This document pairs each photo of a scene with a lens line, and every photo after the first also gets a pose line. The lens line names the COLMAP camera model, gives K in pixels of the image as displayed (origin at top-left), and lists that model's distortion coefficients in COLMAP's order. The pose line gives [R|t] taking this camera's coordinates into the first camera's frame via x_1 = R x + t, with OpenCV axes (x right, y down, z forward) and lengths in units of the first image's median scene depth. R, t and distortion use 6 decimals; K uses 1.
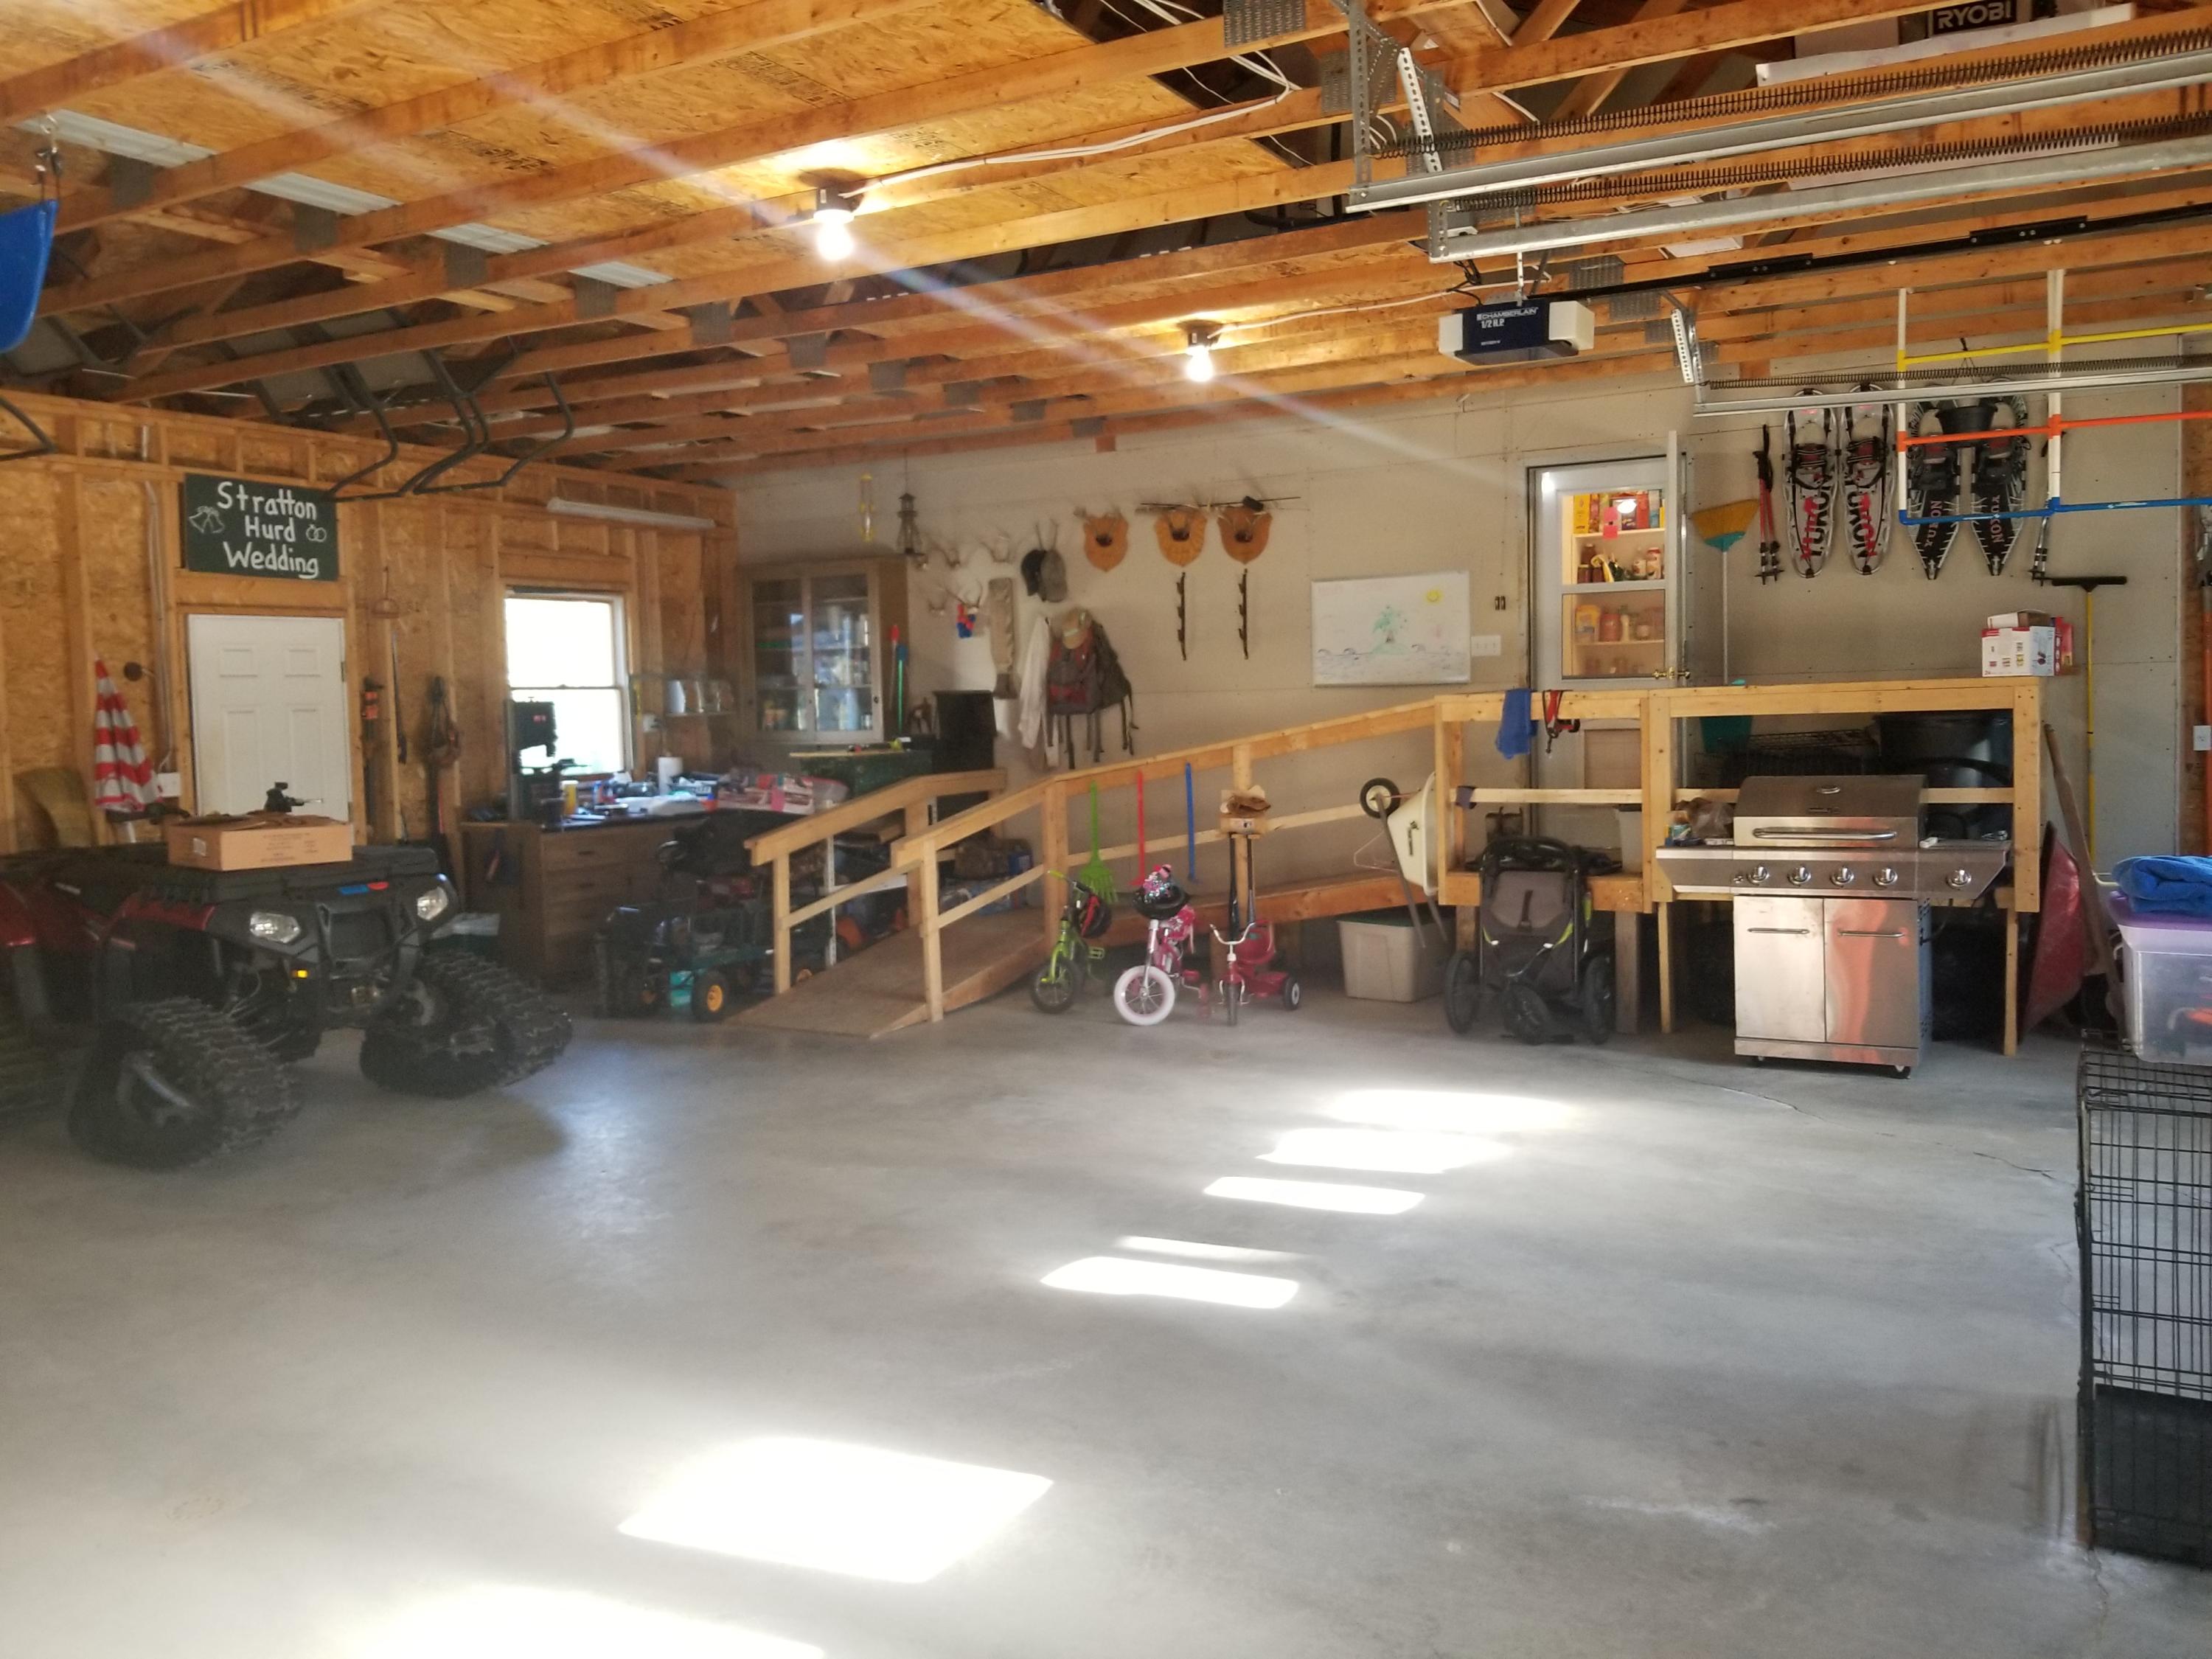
lens RADIAL K [[1838.2, 0, 1106.0], [0, 1838.2, 829.5], [0, 0, 1]] dist [-0.000973, -0.005420]
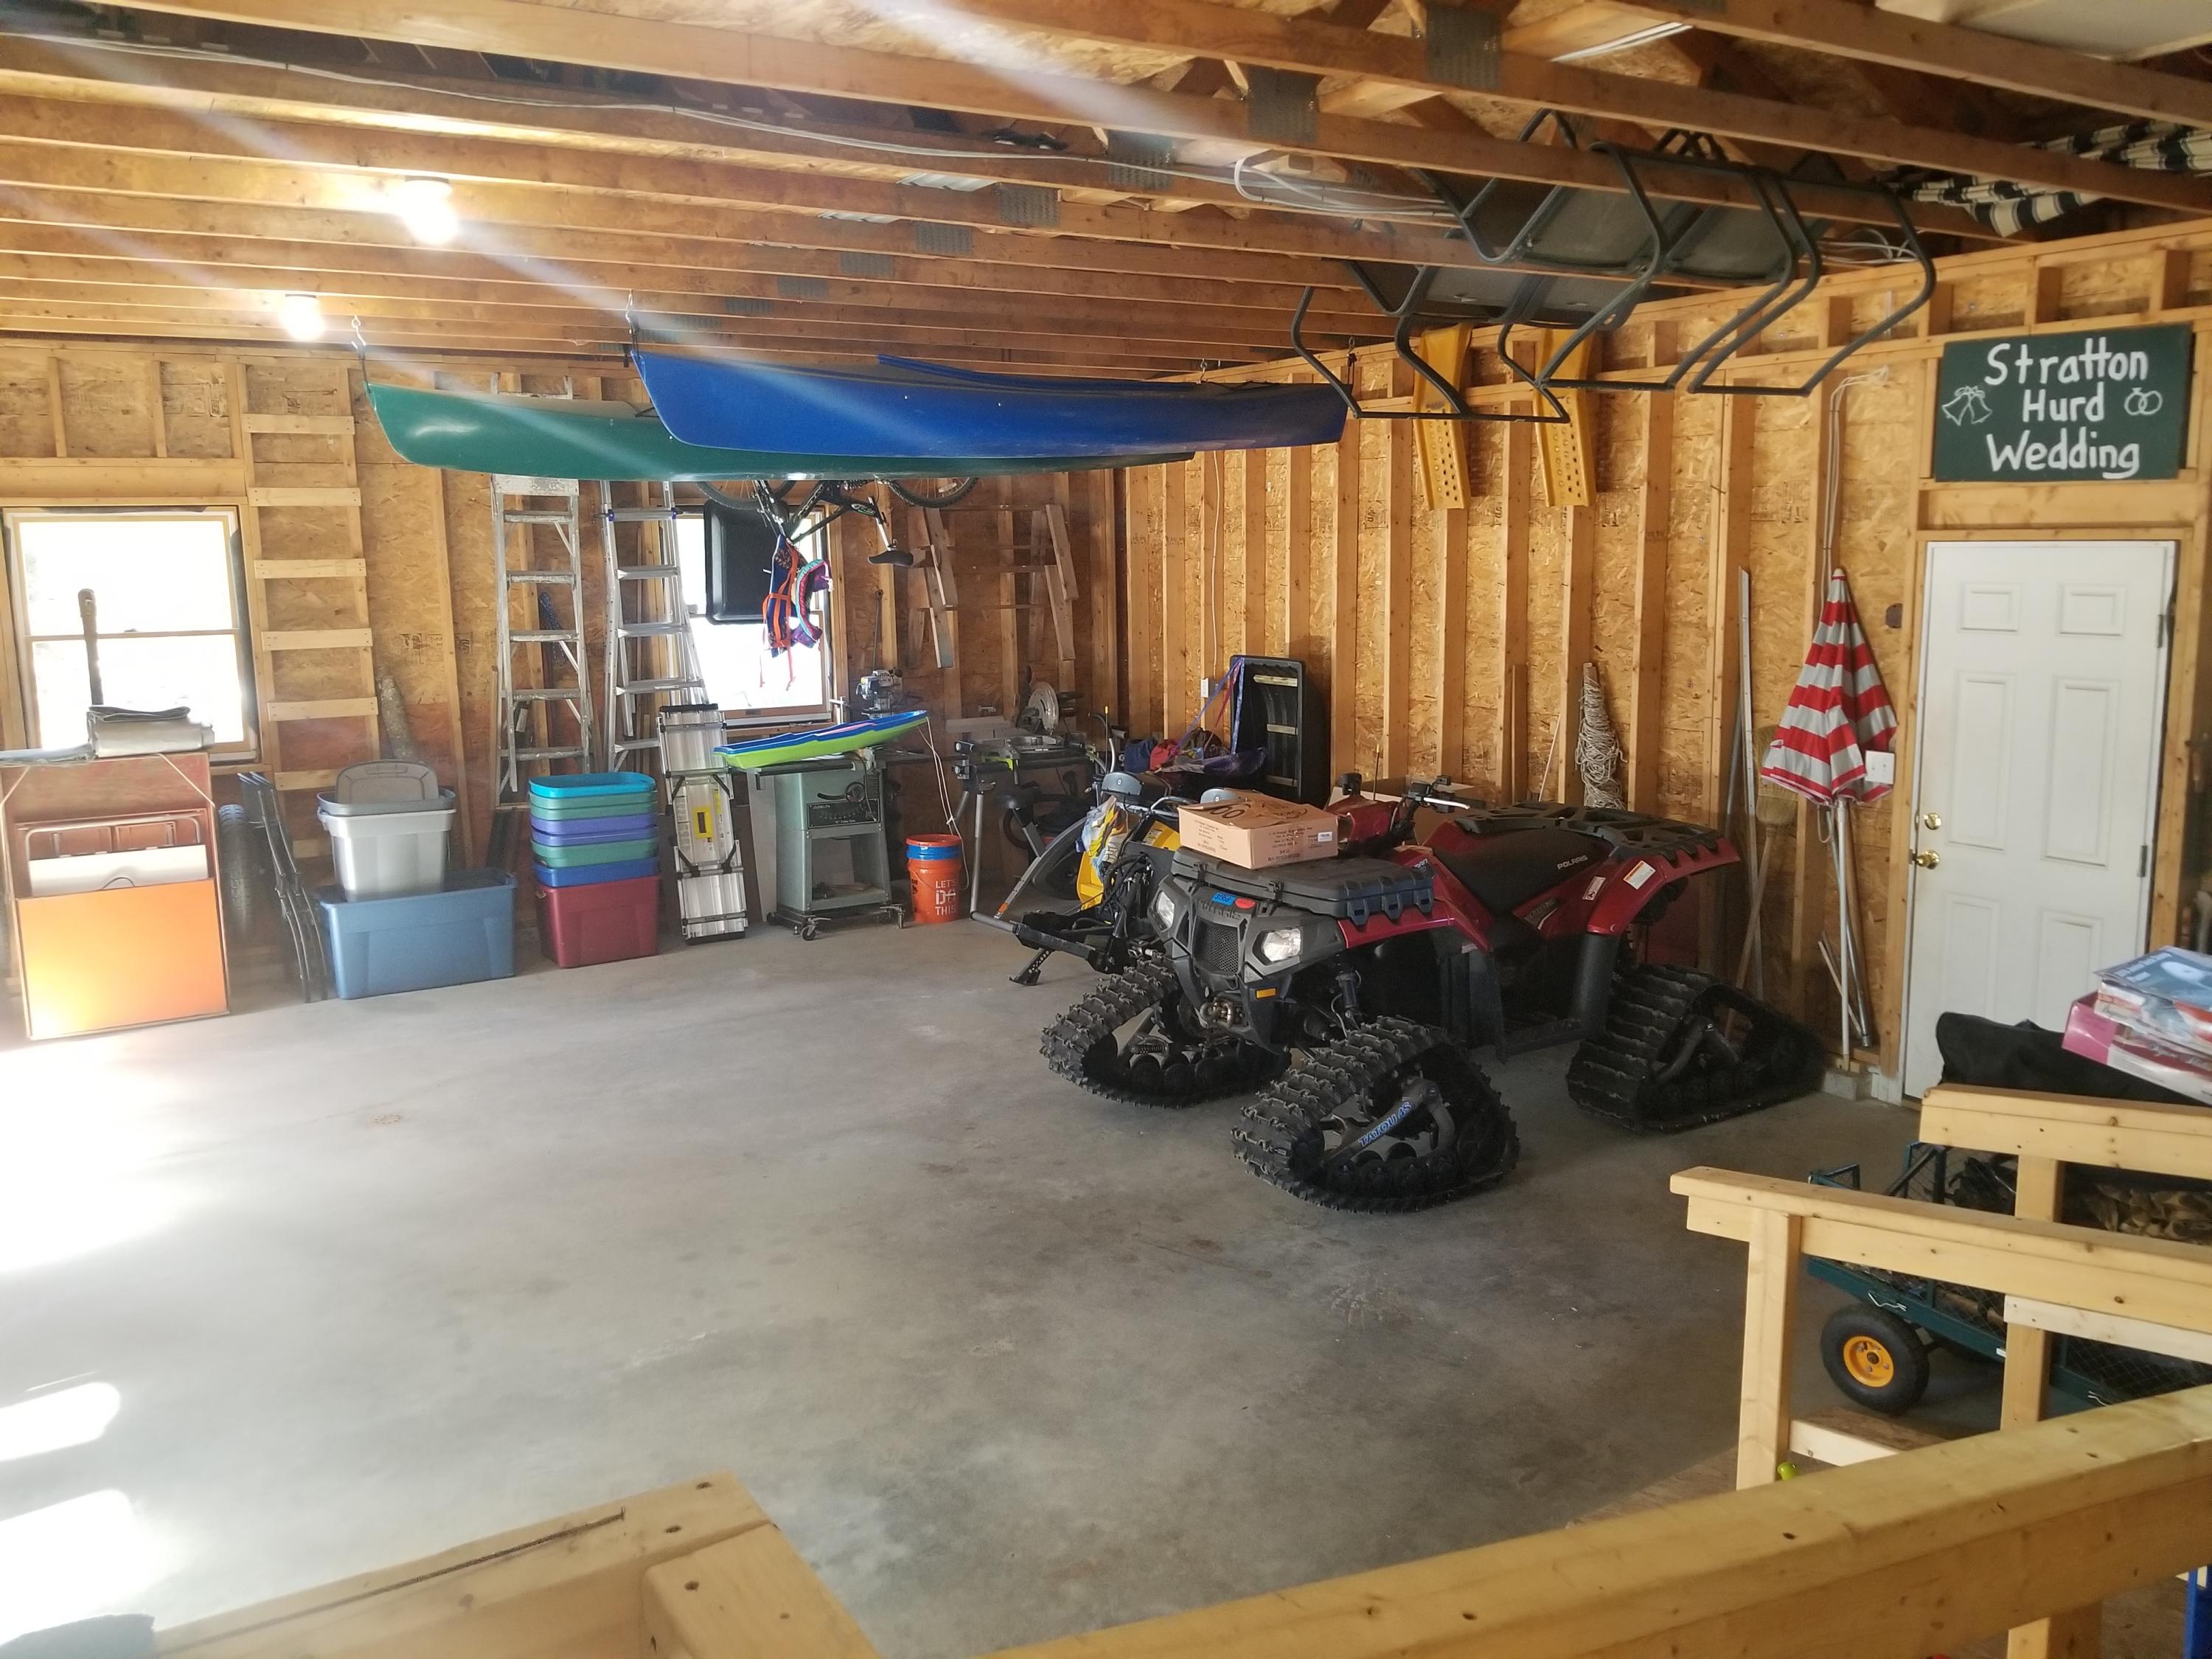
lens RADIAL K [[1838.2, 0, 1106.0], [0, 1838.2, 829.5], [0, 0, 1]] dist [-0.000973, -0.005420]
pose [[-0.479547, 0.184112, -0.857985, 0.295260], [-0.021059, 0.975046, 0.221002, -0.155063], [0.877263, 0.124049, -0.463703, 1.031707]]
